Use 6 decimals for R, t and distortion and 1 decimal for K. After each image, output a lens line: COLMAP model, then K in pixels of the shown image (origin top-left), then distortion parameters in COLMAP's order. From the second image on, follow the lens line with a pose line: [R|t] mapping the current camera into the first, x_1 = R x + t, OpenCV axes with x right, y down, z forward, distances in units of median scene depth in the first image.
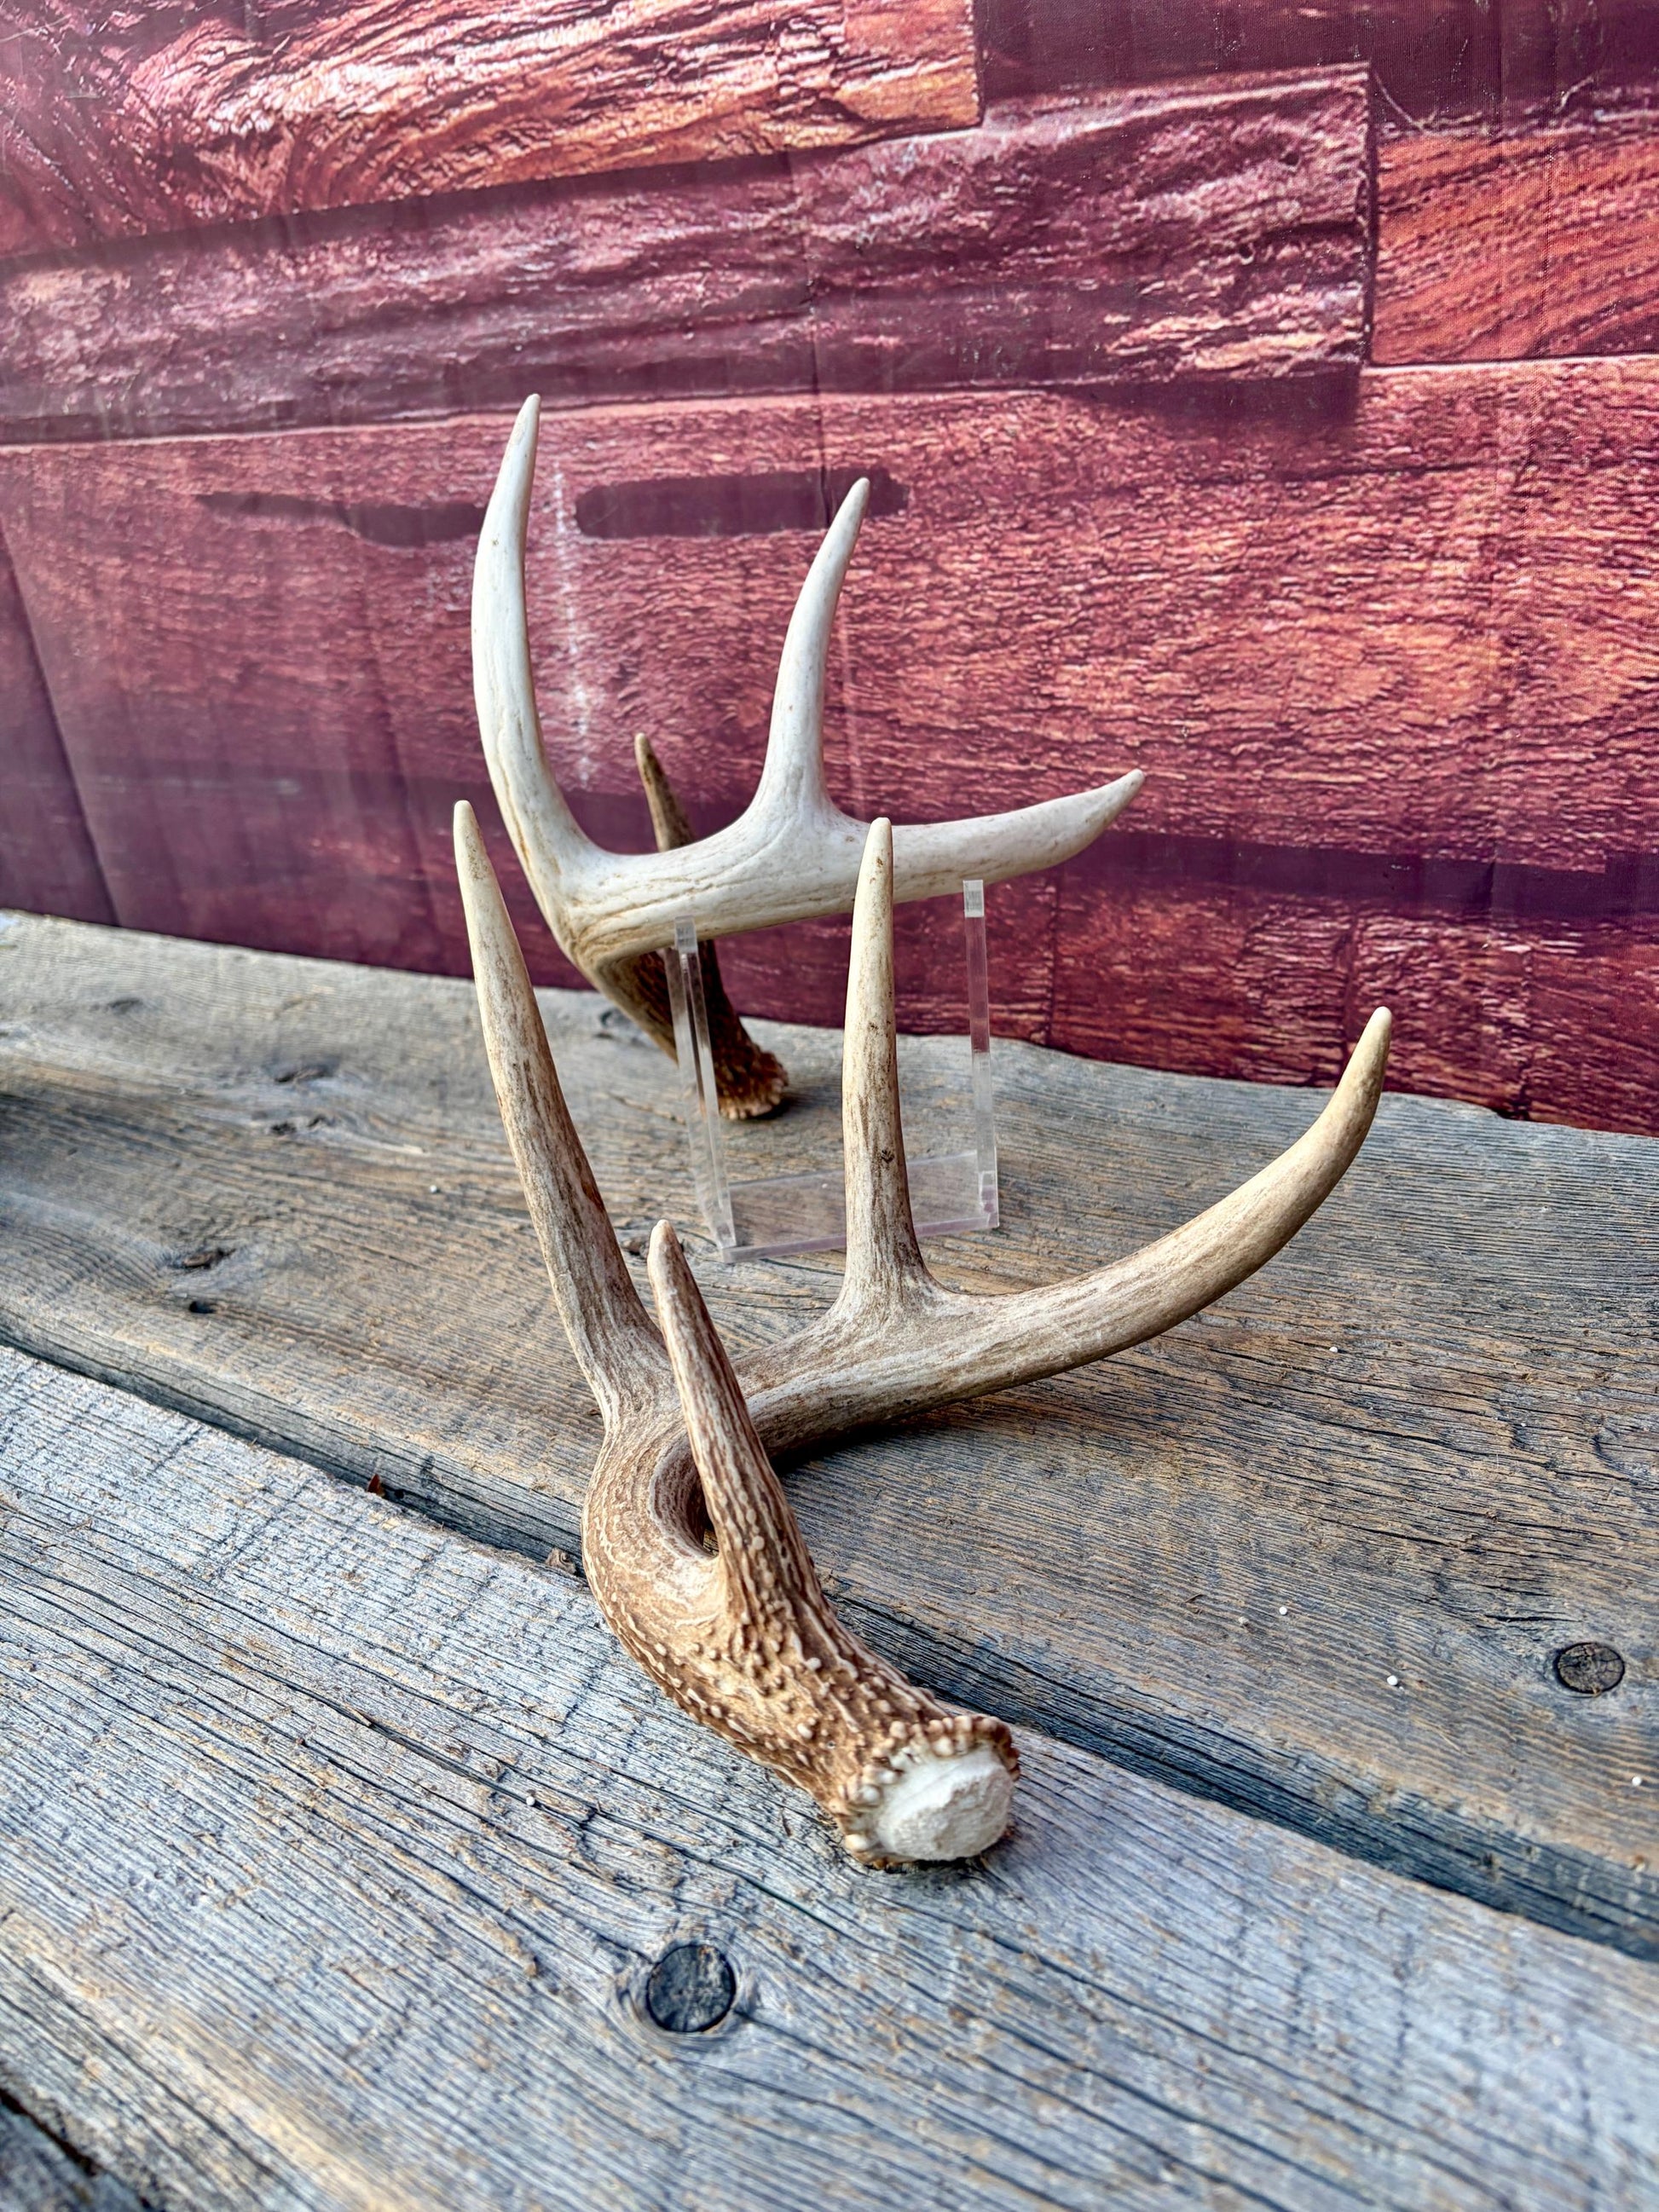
lens RADIAL K [[1707.1, 0, 823.4], [0, 1707.1, 1107.8], [0, 0, 1]] dist [0.005272, 0.013327]
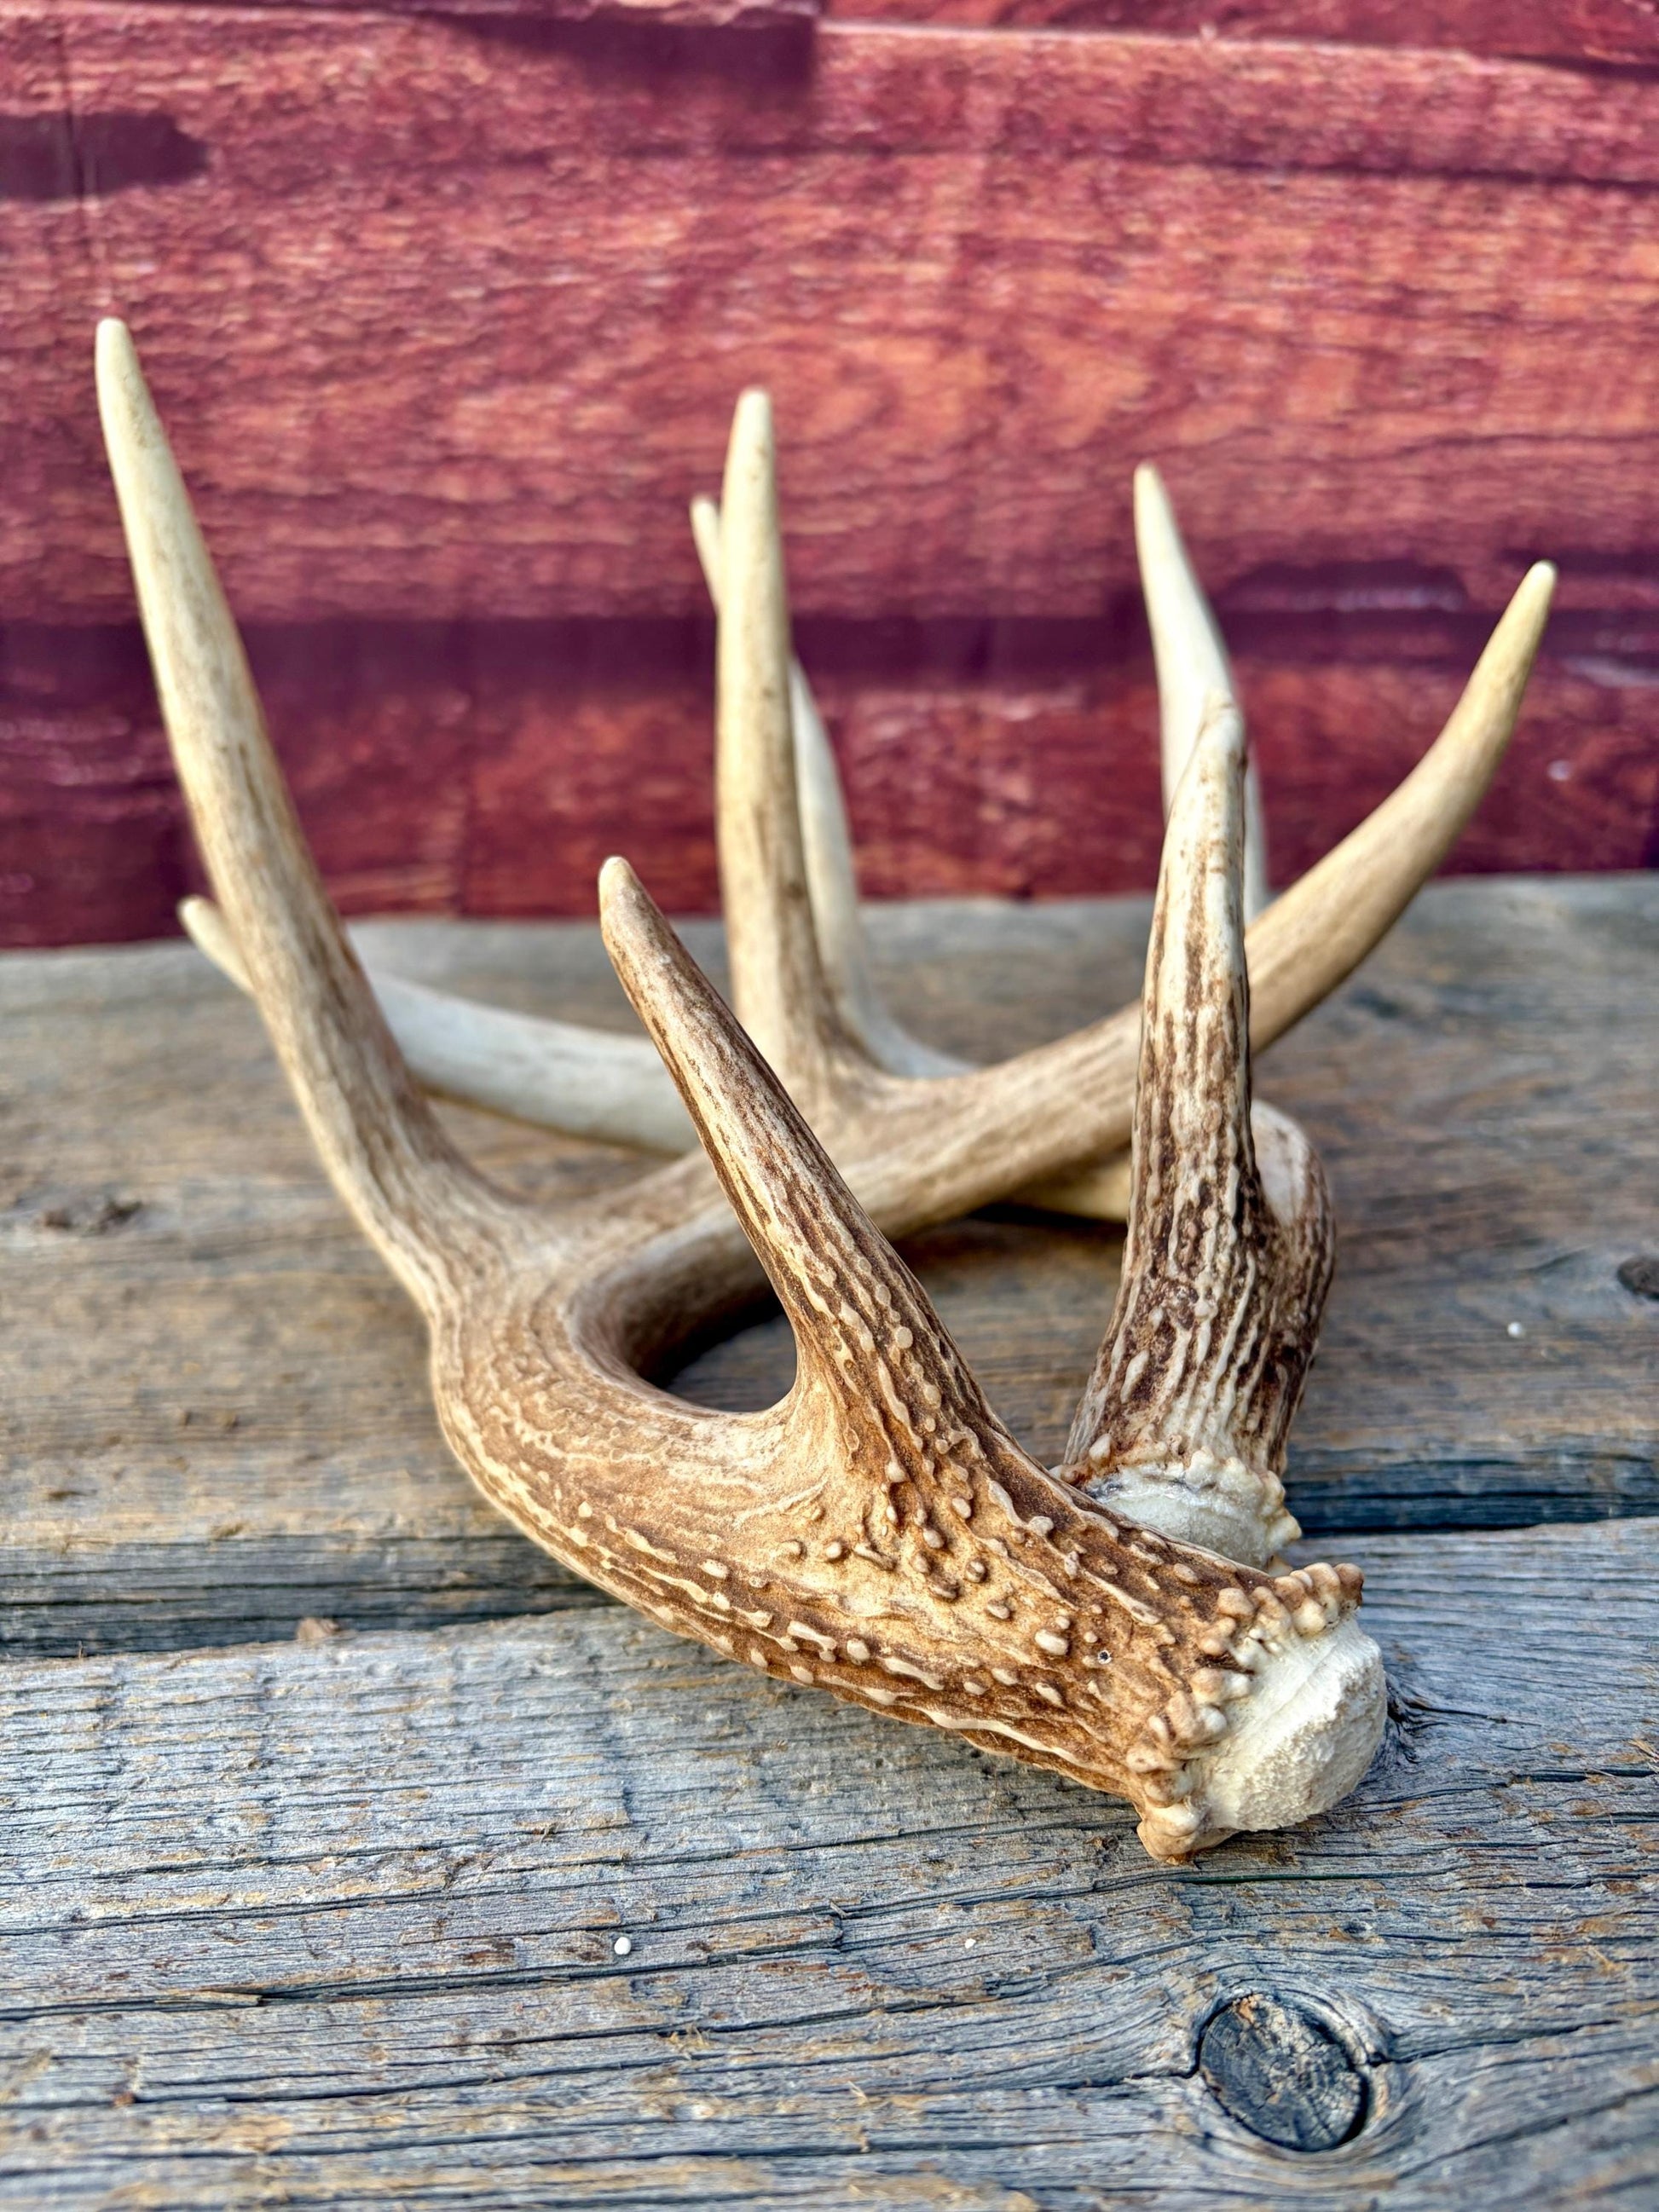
lens RADIAL K [[1729.3, 0, 830.6], [0, 1729.3, 1112.1], [0, 0, 1]] dist [0.035508, -0.074094]
pose [[0.787432, -0.153483, 0.596988, -0.275039], [0.201028, 0.979495, -0.013334, 0.114059], [-0.582700, 0.130511, 0.802140, 0.351916]]
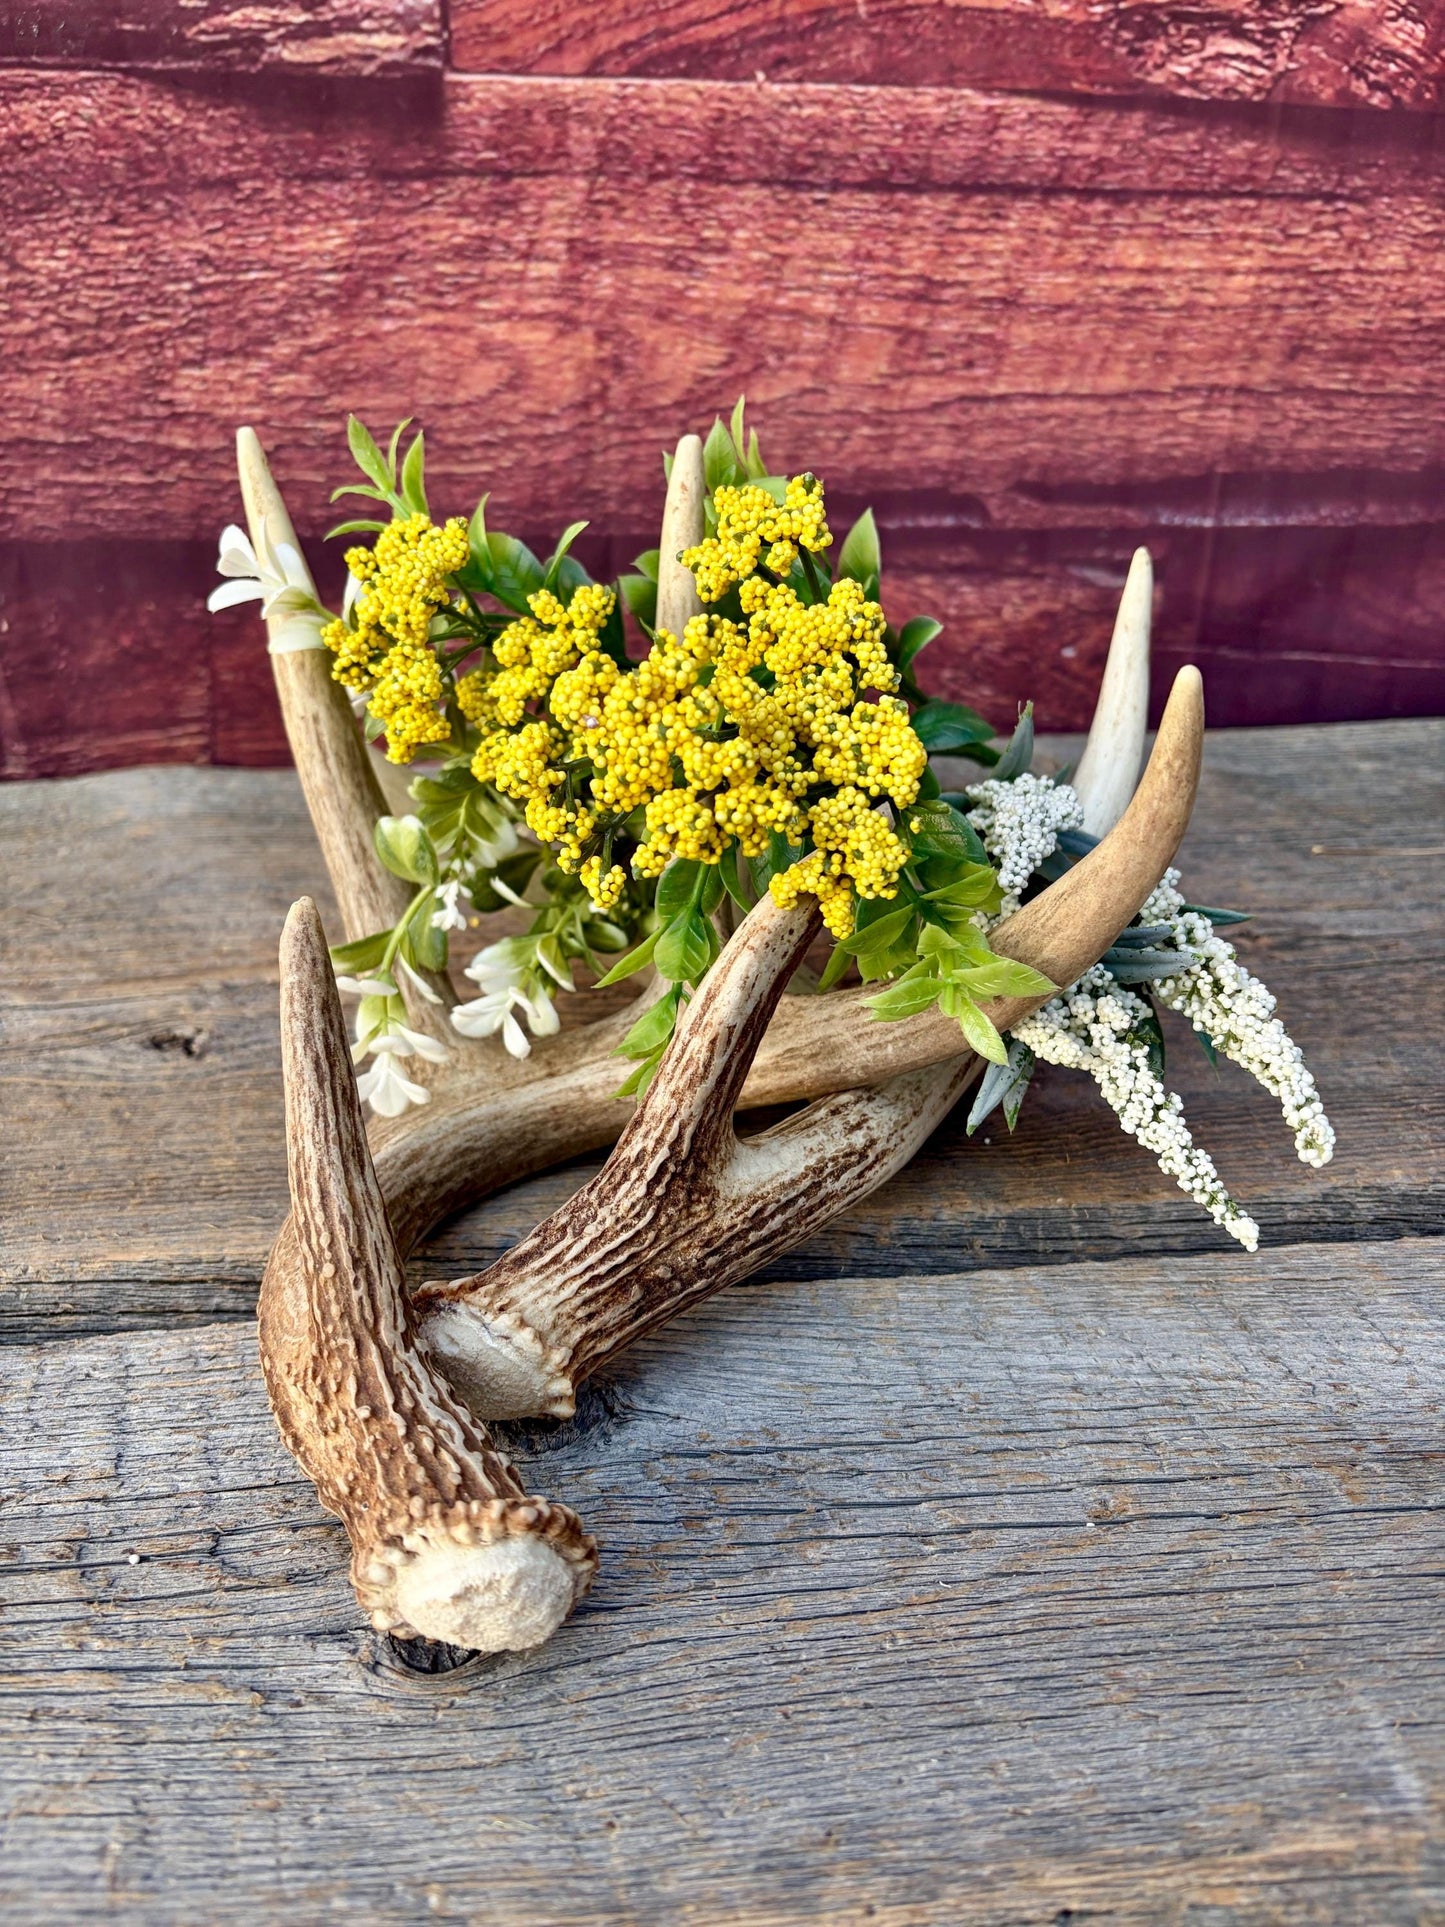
lens RADIAL K [[1477.6, 0, 724.3], [0, 1477.6, 969.6], [0, 0, 1]] dist [0.071048, -0.105706]
pose [[0.791227, -0.211073, 0.573941, -0.203397], [0.189162, 0.976991, 0.098523, 0.063506], [-0.581531, 0.030613, 0.812948, 0.133187]]
